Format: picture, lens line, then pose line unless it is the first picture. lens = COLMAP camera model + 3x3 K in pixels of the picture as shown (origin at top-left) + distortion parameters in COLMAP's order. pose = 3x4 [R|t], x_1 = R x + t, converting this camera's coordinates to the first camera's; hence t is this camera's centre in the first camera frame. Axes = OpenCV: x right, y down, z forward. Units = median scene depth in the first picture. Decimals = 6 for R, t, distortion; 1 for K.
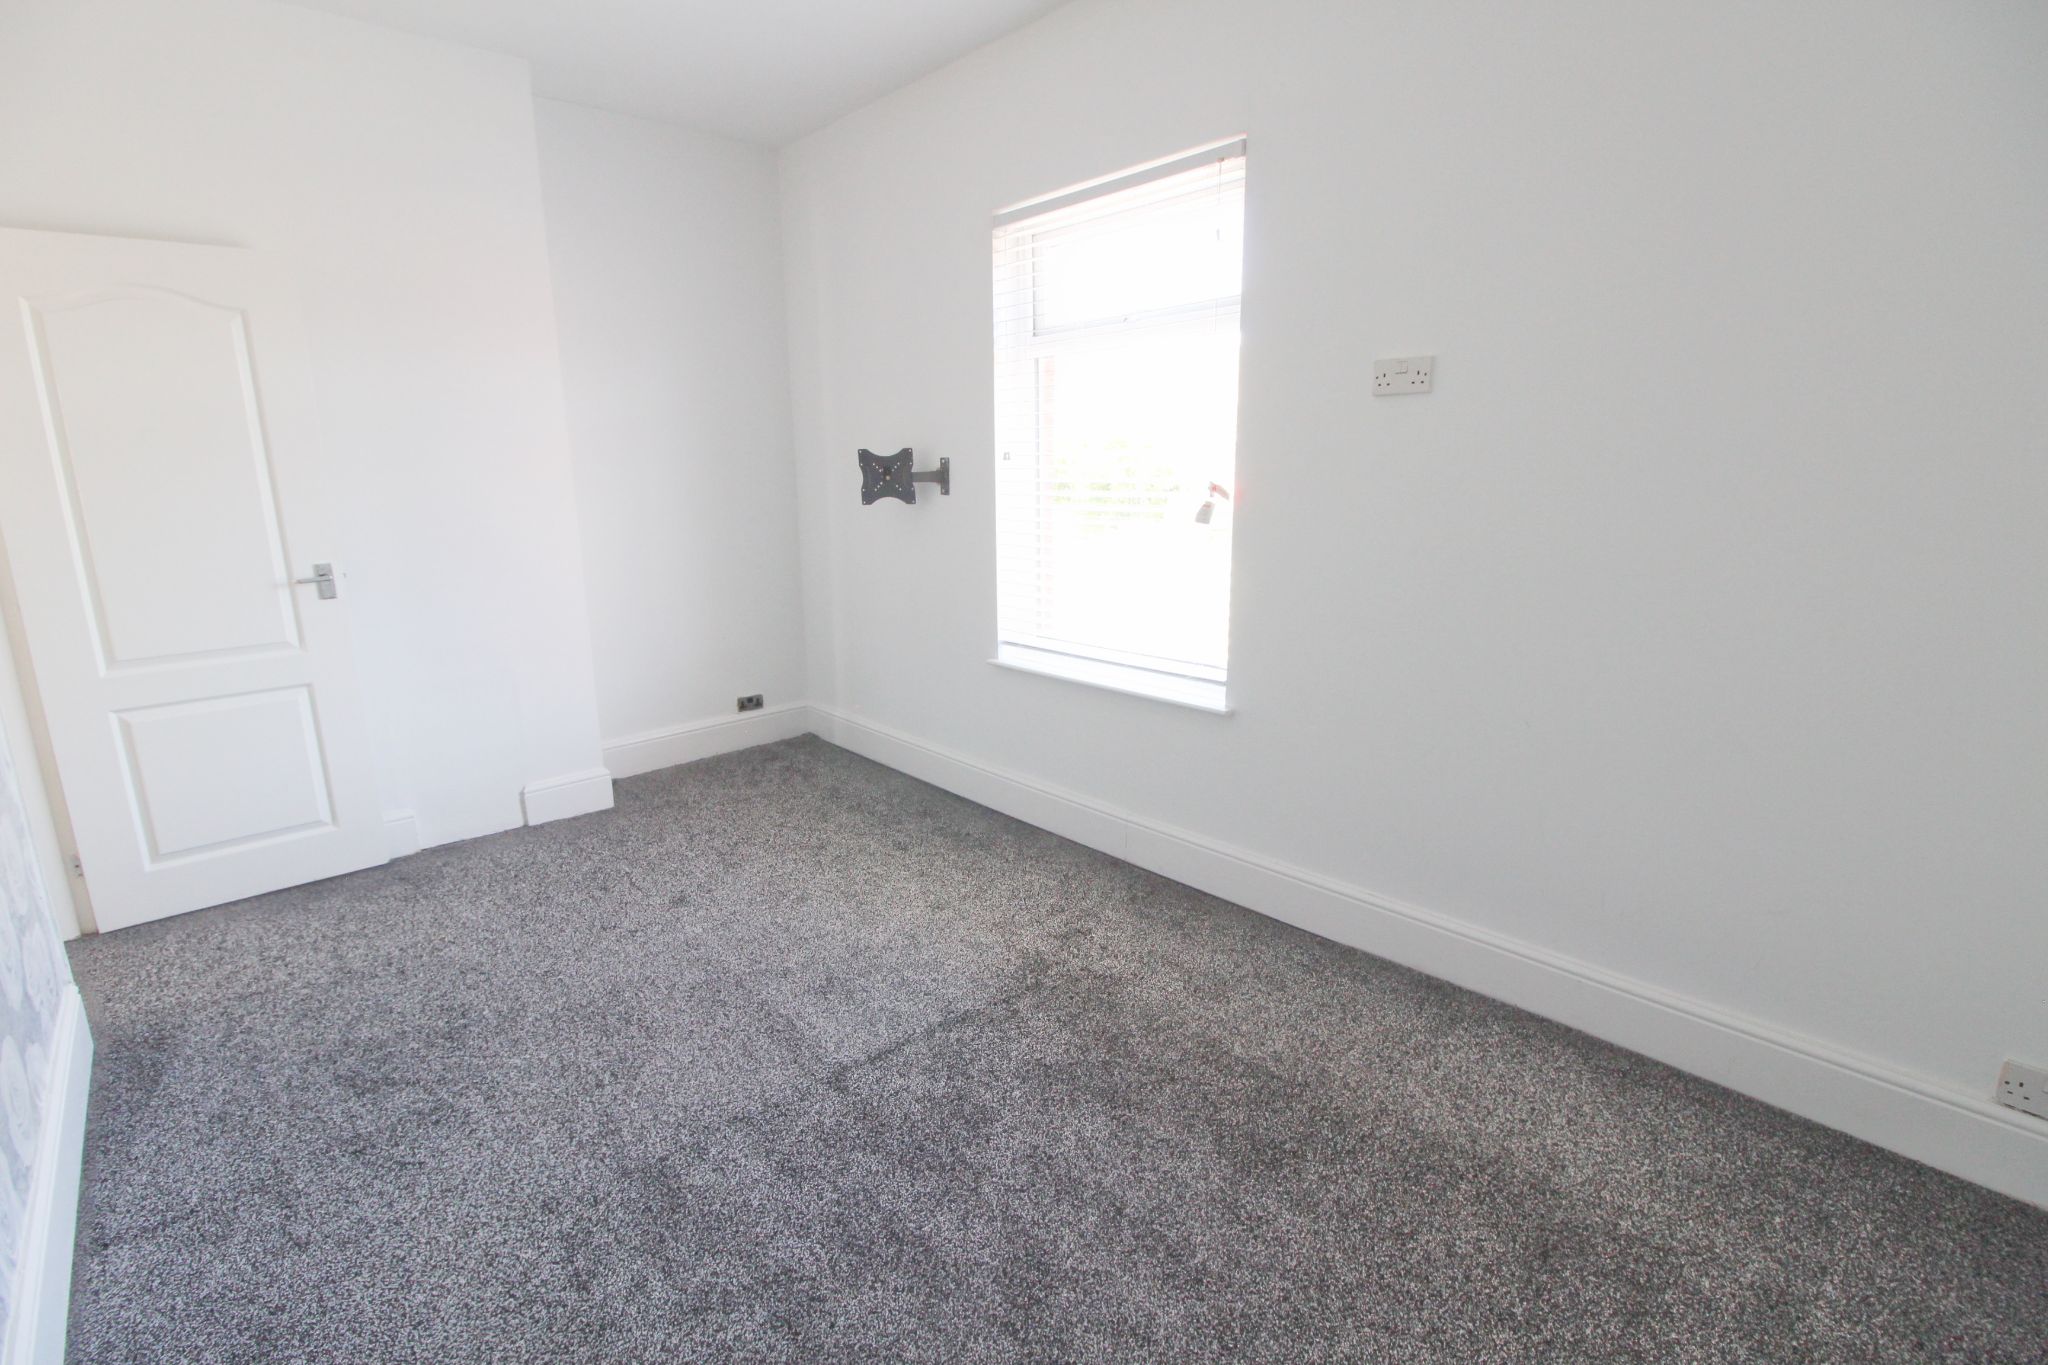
lens RADIAL K [[944.3, 0, 1014.3], [0, 944.3, 681.0], [0, 0, 1]] dist [-0.018244, -0.001983]
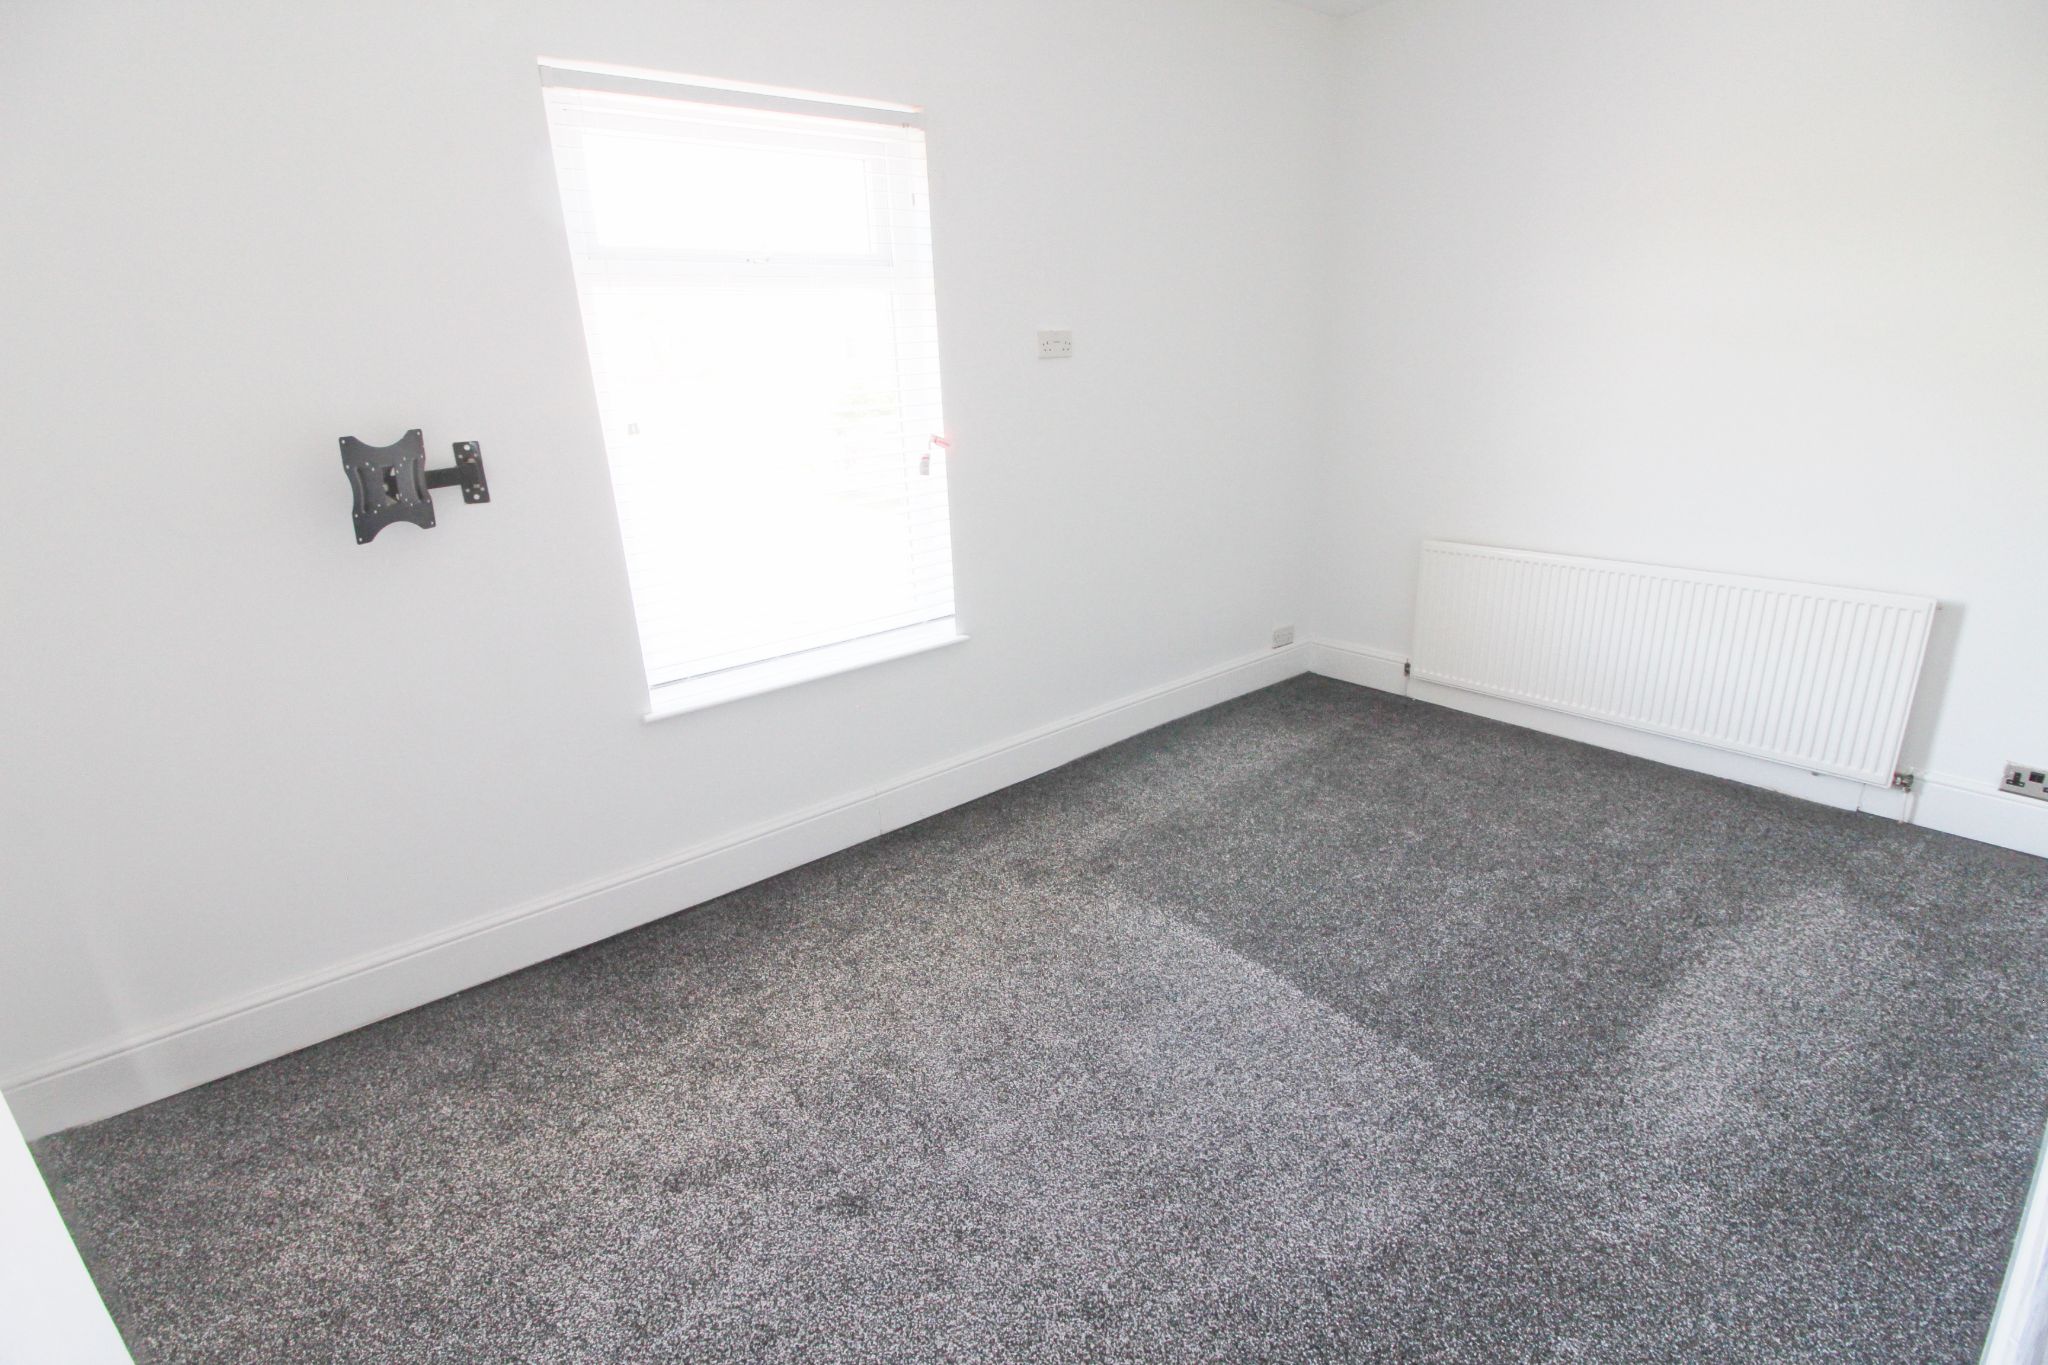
lens RADIAL K [[944.3, 0, 1013.7], [0, 944.3, 680.9], [0, 0, 1]] dist [-0.018244, -0.001983]
pose [[0.062067, -0.301073, 0.951579, -0.850198], [0.271388, 0.922585, 0.274198, -0.210210], [-0.960467, 0.241228, 0.138969, 0.785986]]
